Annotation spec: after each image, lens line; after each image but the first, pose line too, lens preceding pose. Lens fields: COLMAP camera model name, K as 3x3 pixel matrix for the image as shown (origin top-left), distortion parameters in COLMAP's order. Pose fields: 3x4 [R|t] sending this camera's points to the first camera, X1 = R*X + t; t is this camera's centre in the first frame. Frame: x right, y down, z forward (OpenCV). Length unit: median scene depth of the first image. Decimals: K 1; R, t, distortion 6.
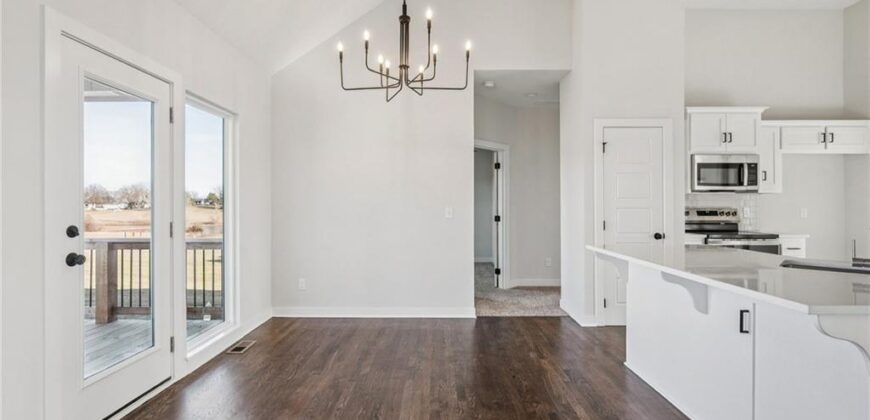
lens RADIAL K [[392.9, 0, 431.7], [0, 392.9, 203.8], [0, 0, 1]] dist [-0.001329, 0.000017]
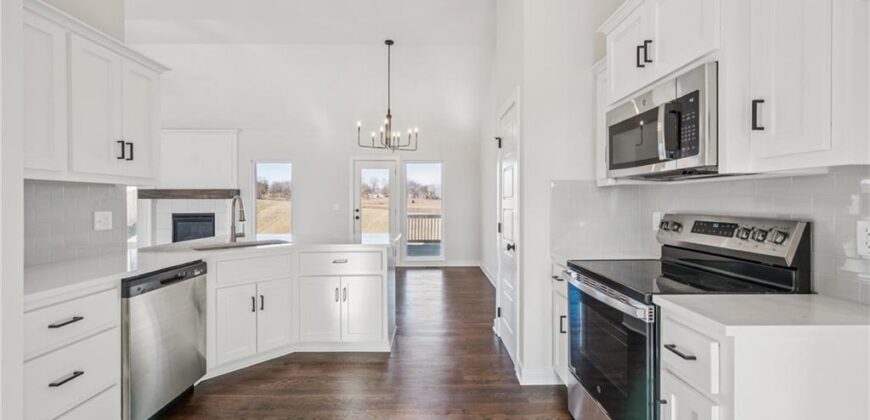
lens RADIAL K [[346.1, 0, 434.4], [0, 346.1, 205.3], [0, 0, 1]] dist [-0.003667, -0.000126]
pose [[0.015225, 0.010929, -0.999824, 1.139584], [0.007039, 0.999914, 0.011038, -0.006459], [0.999859, -0.007206, 0.015147, 0.764637]]
